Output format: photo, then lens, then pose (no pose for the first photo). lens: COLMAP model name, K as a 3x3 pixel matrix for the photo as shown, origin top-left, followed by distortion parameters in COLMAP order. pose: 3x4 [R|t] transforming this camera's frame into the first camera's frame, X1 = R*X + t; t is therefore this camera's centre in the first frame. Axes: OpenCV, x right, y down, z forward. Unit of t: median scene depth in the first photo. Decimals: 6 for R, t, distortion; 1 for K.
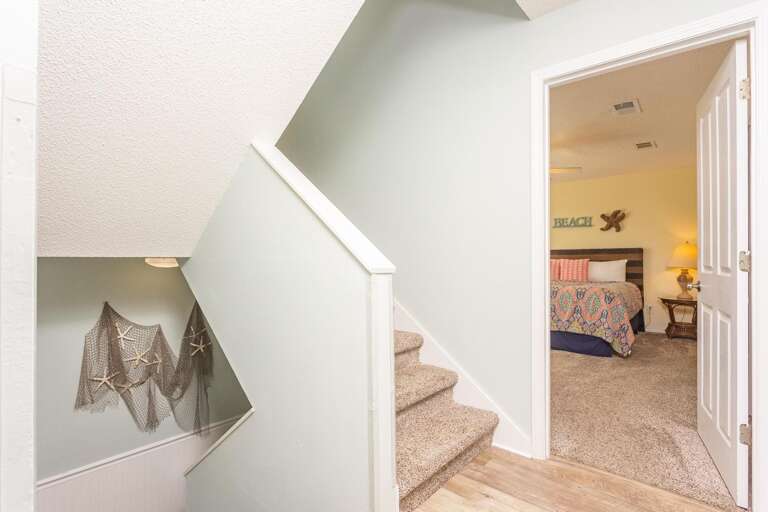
lens RADIAL K [[410.6, 0, 382.0], [0, 410.6, 254.9], [0, 0, 1]] dist [0.001289, 0.001200]
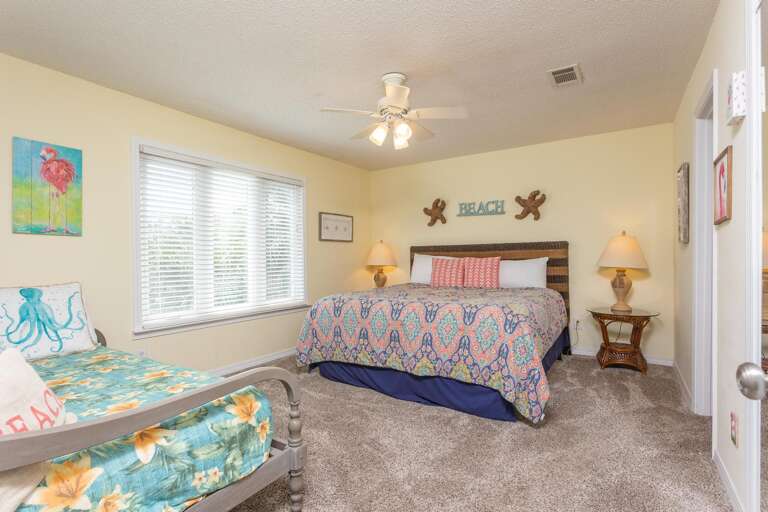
lens RADIAL K [[410.6, 0, 385.7], [0, 410.6, 256.2], [0, 0, 1]] dist [0.001289, 0.001200]
pose [[0.991112, -0.013646, 0.132328, 0.216232], [0.012532, 0.999879, 0.009248, -0.001232], [-0.132439, -0.007508, 0.991163, 0.316830]]
